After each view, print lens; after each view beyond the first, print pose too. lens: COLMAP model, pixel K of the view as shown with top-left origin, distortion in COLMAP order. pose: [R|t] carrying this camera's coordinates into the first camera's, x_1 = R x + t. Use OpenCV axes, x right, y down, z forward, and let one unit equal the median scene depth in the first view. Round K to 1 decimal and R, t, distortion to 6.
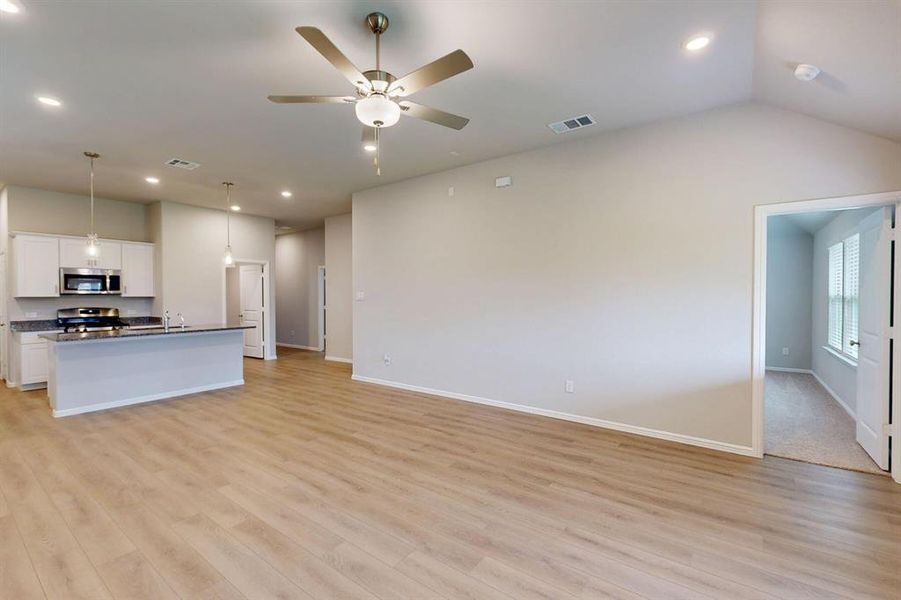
lens RADIAL K [[391.2, 0, 452.0], [0, 391.2, 301.6], [0, 0, 1]] dist [-0.001315, 0.000255]
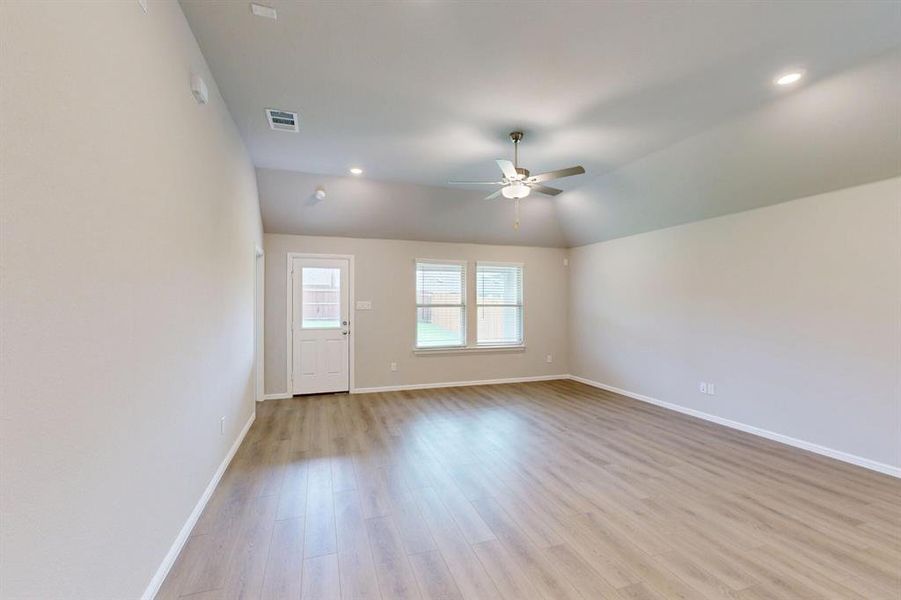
lens RADIAL K [[391.2, 0, 452.0], [0, 391.2, 301.6], [0, 0, 1]] dist [-0.001315, 0.000255]
pose [[-0.824050, 0.002740, 0.566510, -0.598070], [0.009440, 0.999916, 0.008895, -0.029867], [-0.566438, 0.012678, -0.824007, 1.676953]]
